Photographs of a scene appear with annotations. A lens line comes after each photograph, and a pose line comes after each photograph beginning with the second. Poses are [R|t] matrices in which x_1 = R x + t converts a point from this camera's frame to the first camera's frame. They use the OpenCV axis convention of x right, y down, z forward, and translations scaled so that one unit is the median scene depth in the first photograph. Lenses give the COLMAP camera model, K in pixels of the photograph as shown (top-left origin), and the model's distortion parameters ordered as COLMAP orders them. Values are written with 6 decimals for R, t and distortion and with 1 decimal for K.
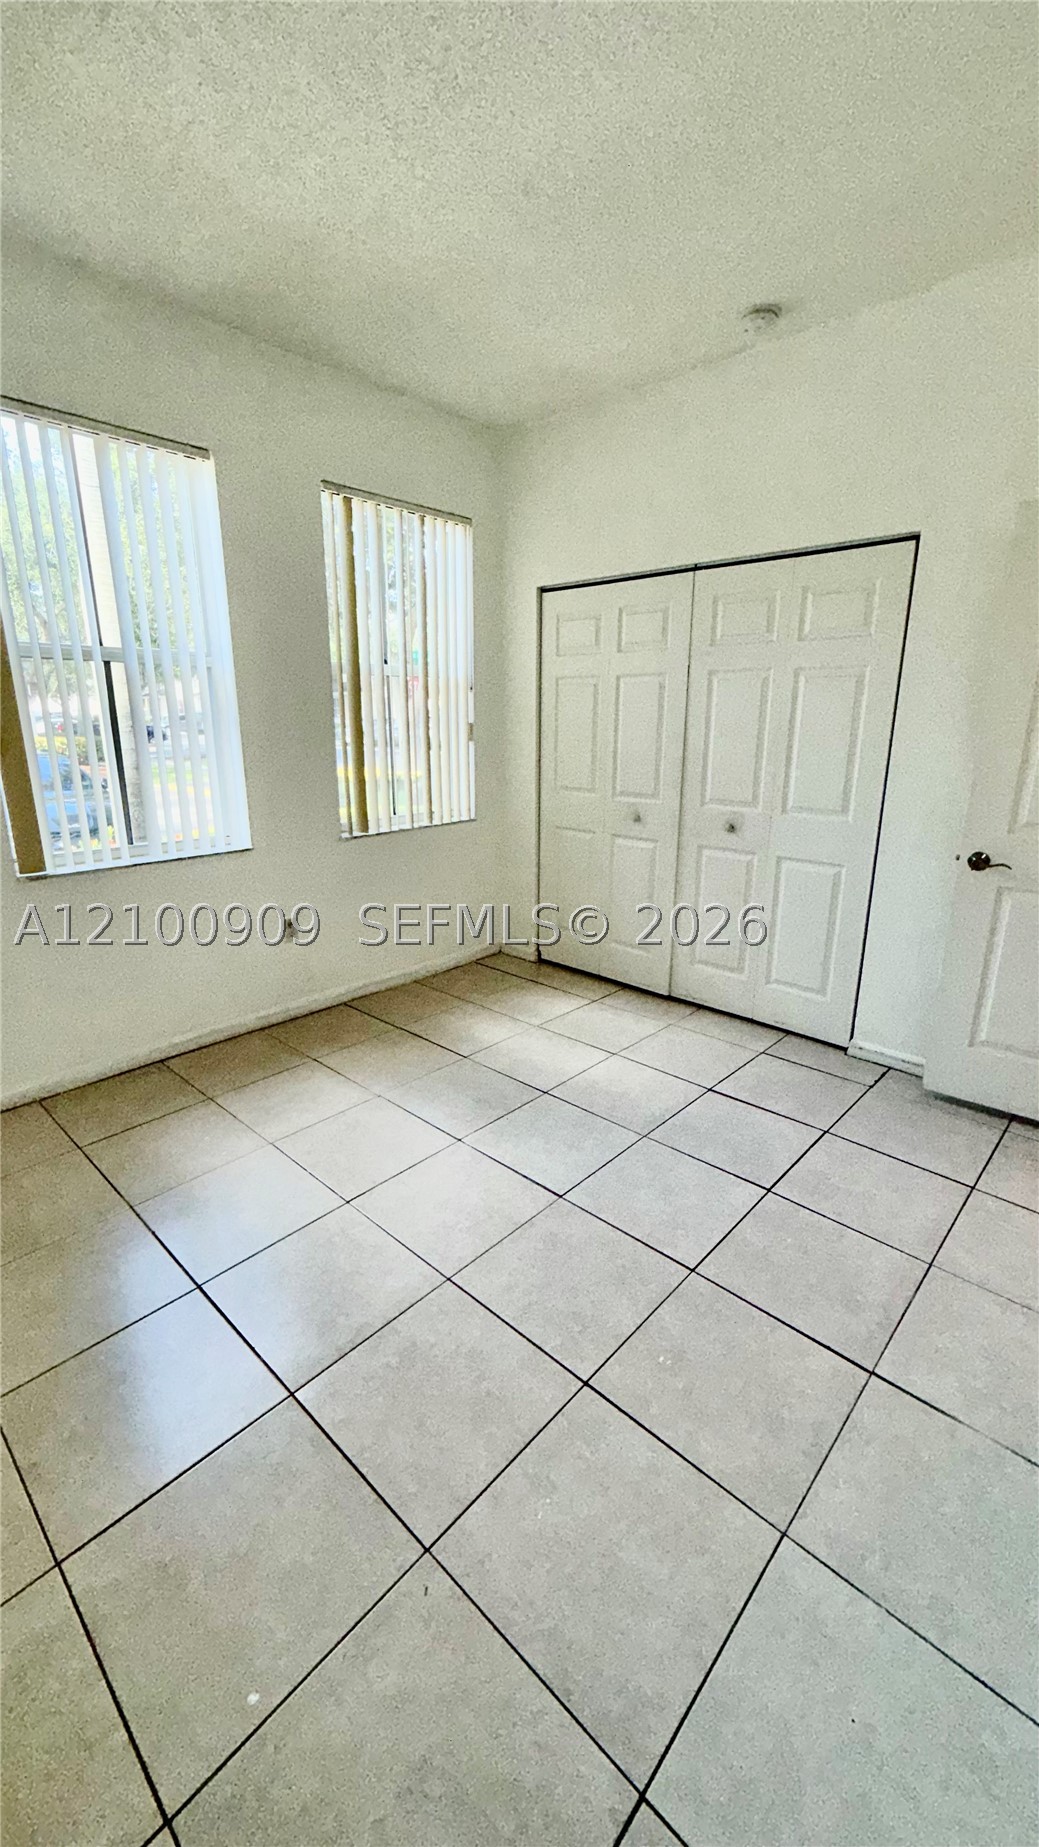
lens RADIAL K [[734.7, 0, 519.5], [0, 734.7, 923.5], [0, 0, 1]] dist [-0.006673, 0.000493]
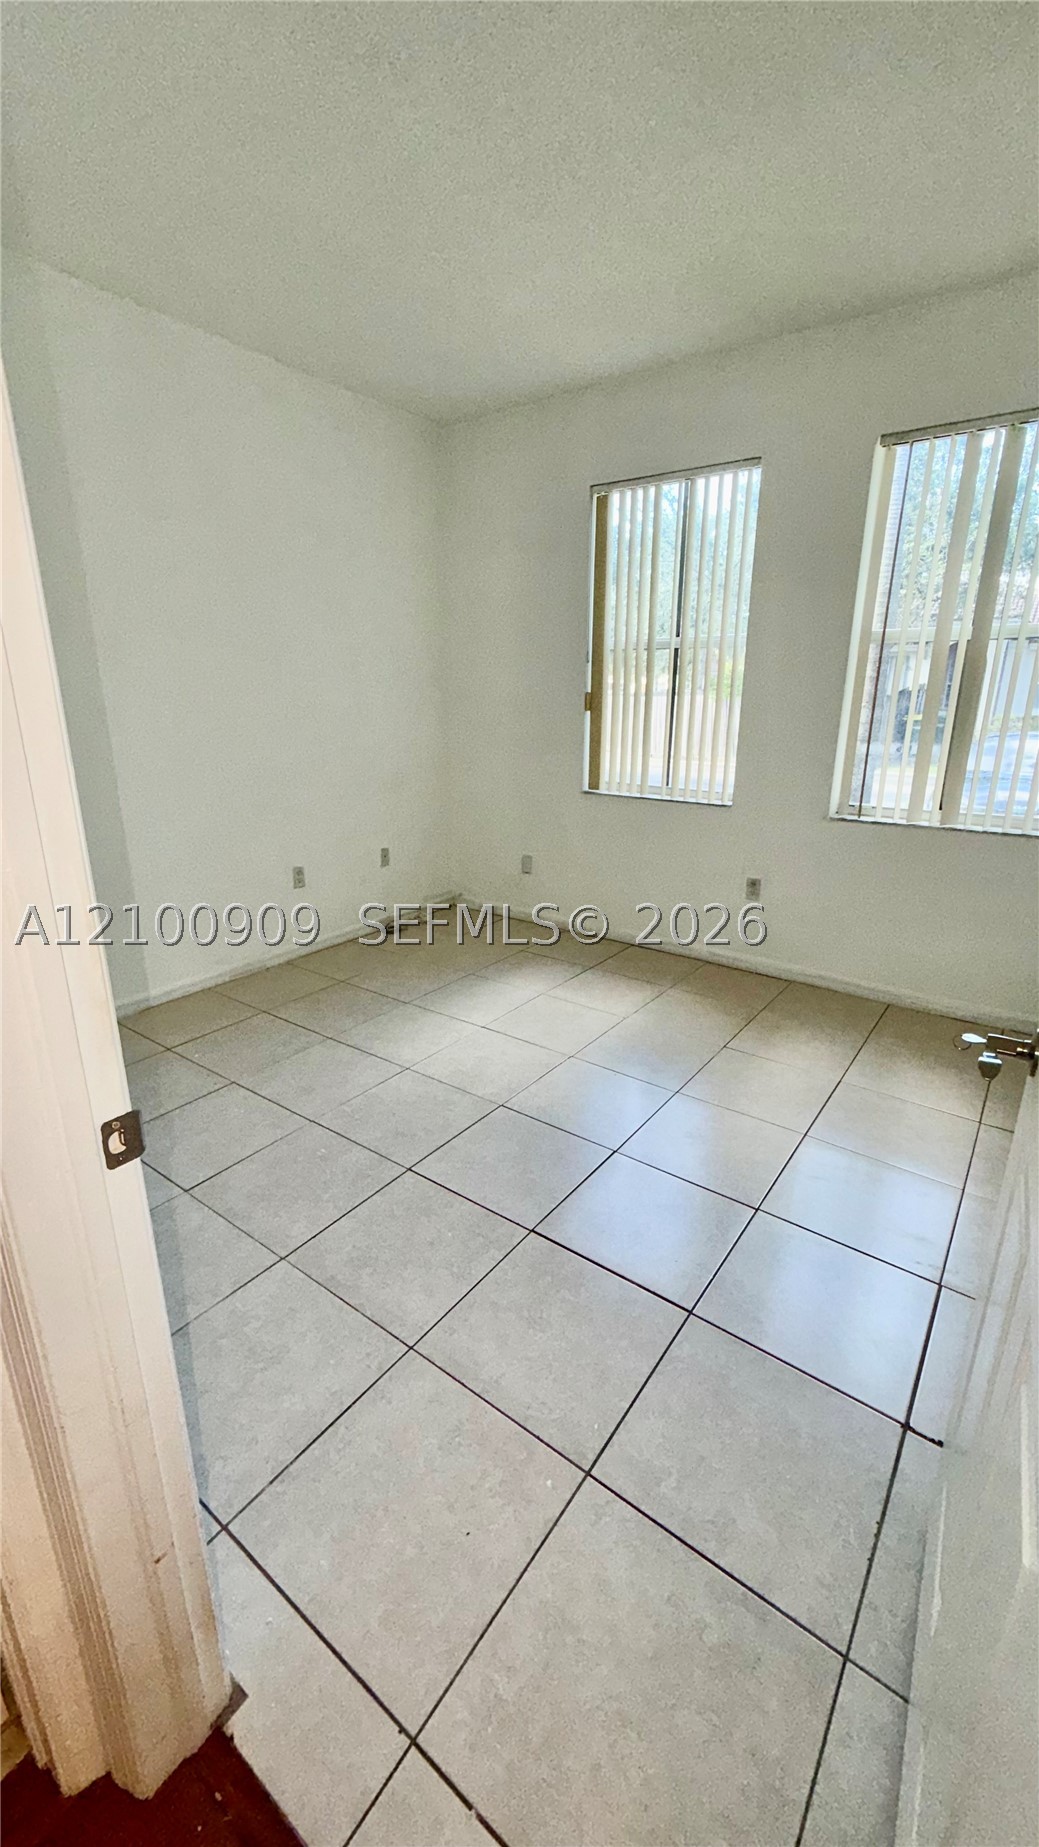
lens RADIAL K [[734.7, 0, 519.5], [0, 734.7, 923.5], [0, 0, 1]] dist [-0.006673, 0.000493]
pose [[0.107647, 0.300851, -0.947576, 0.822141], [-0.271687, 0.925737, 0.263053, -0.159925], [0.956346, 0.229127, 0.181391, 0.576357]]
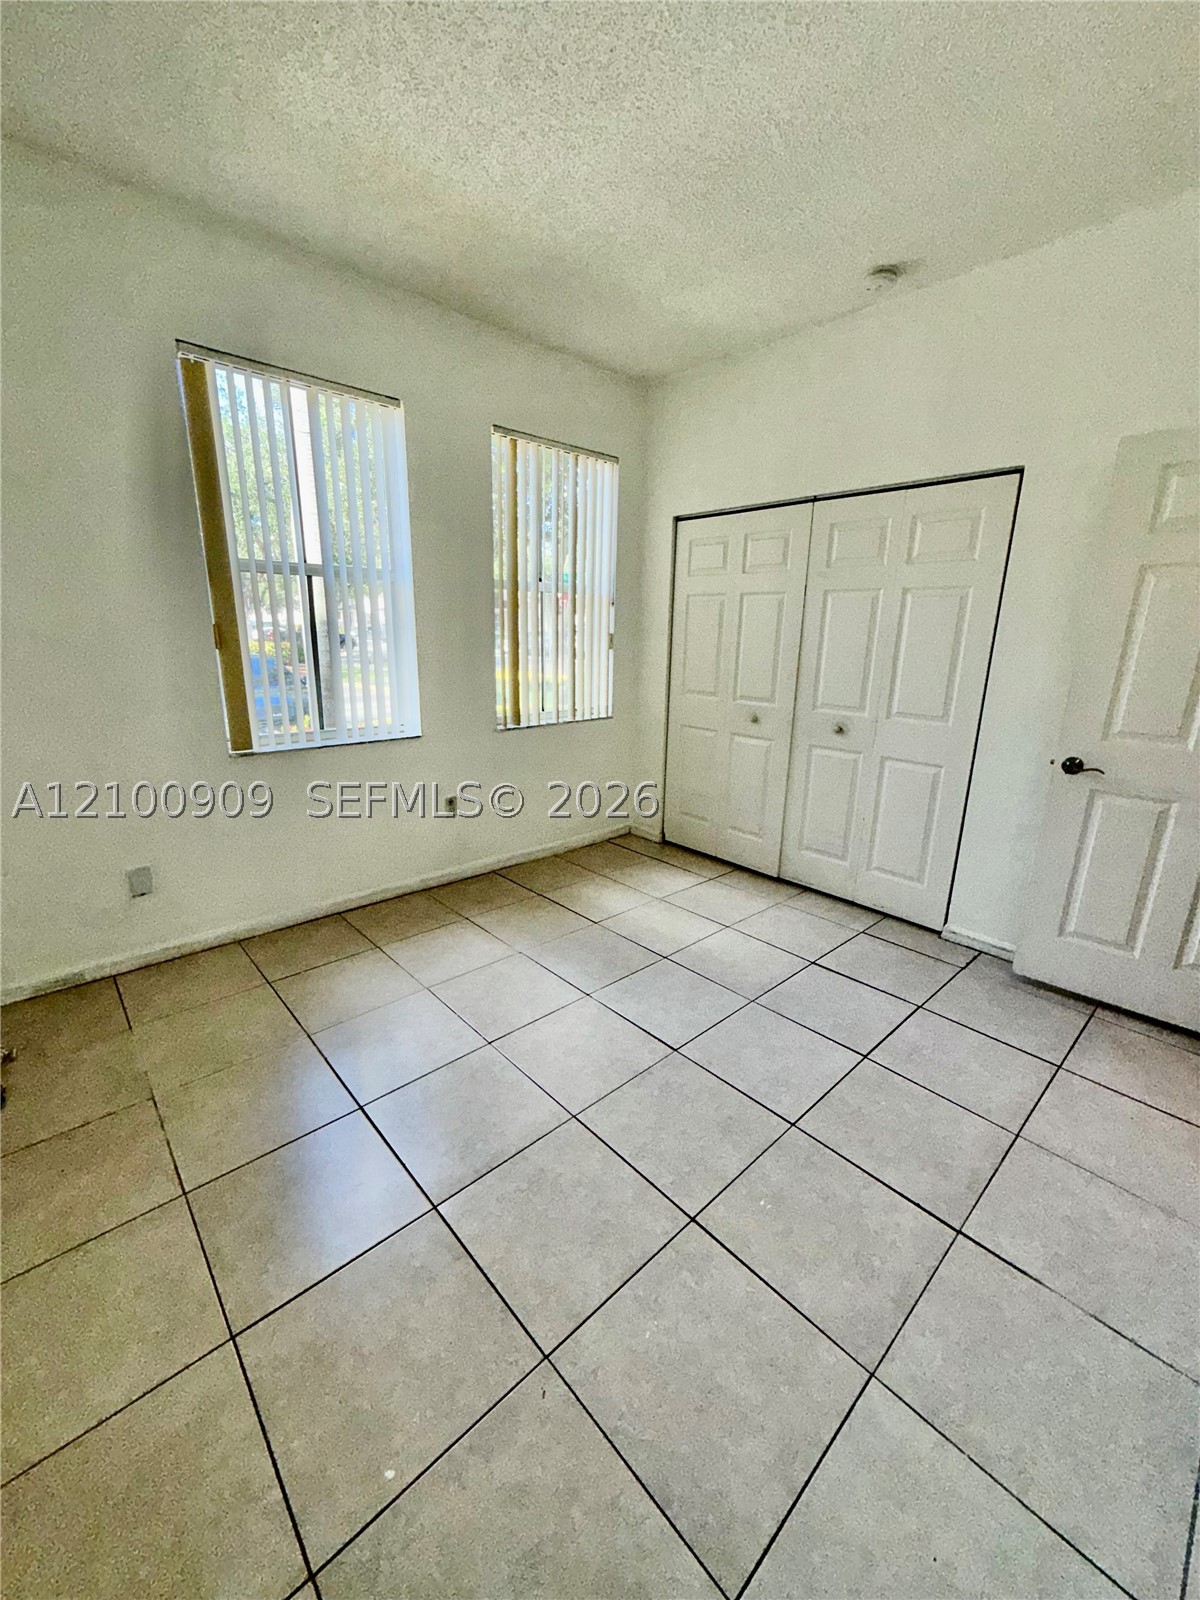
lens RADIAL K [[635.3, 0, 600.0], [0, 635.3, 800.0], [0, 0, 1]] dist [-0.001934, -0.000694]
pose [[0.996689, 0.036761, -0.072530, -0.002303], [-0.037991, 0.999155, -0.015655, 0.005915], [0.071893, 0.018358, 0.997243, 0.008107]]
